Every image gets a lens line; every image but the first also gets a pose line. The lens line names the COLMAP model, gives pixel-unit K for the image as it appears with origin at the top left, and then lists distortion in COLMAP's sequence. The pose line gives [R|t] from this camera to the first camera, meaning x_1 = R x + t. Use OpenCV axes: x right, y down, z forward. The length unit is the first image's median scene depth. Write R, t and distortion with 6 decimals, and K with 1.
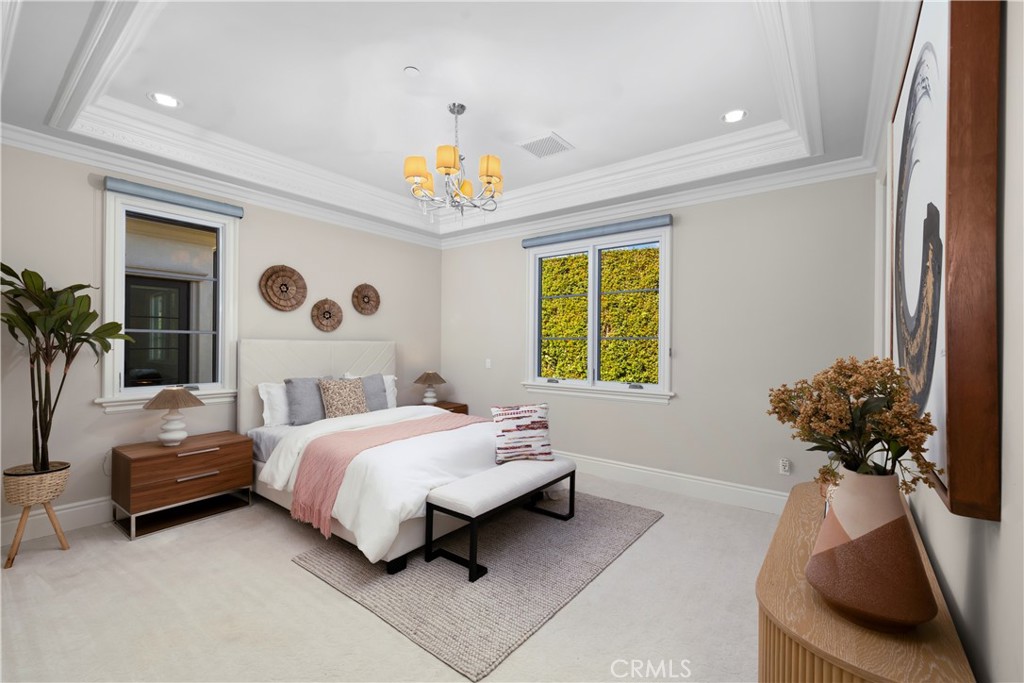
lens RADIAL K [[433.3, 0, 516.6], [0, 433.3, 344.5], [0, 0, 1]] dist [0.000454, 0.000242]
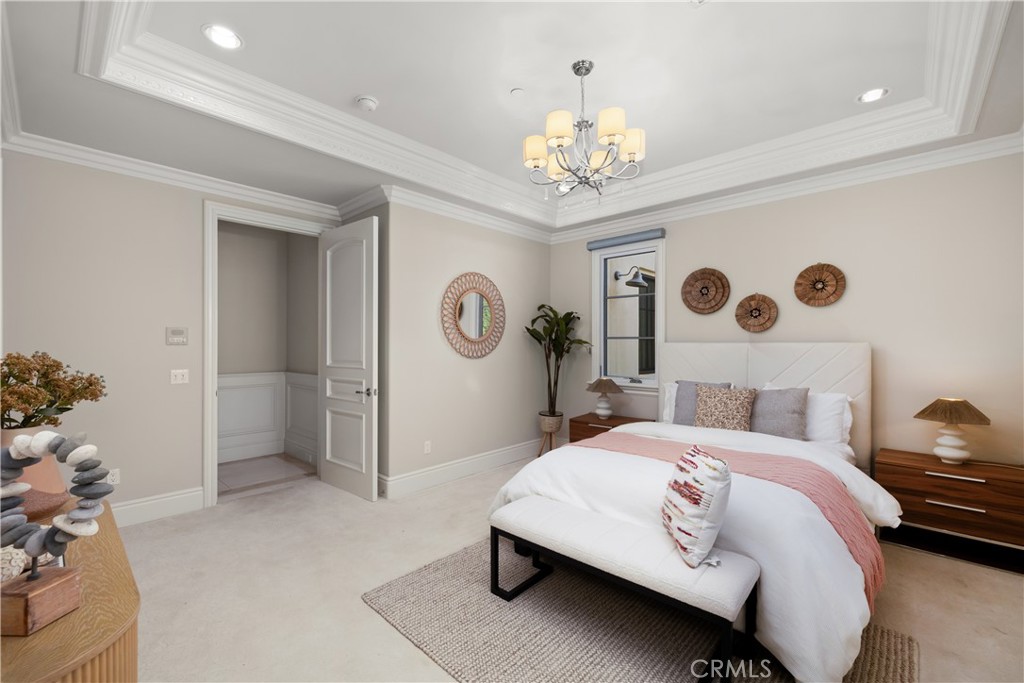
lens RADIAL K [[433.3, 0, 516.6], [0, 433.3, 344.5], [0, 0, 1]] dist [0.000454, 0.000242]
pose [[-0.097774, -0.008139, -0.995175, 0.473082], [-0.000430, 0.999967, -0.008136, 0.001515], [0.995209, -0.000368, -0.097774, 0.632367]]
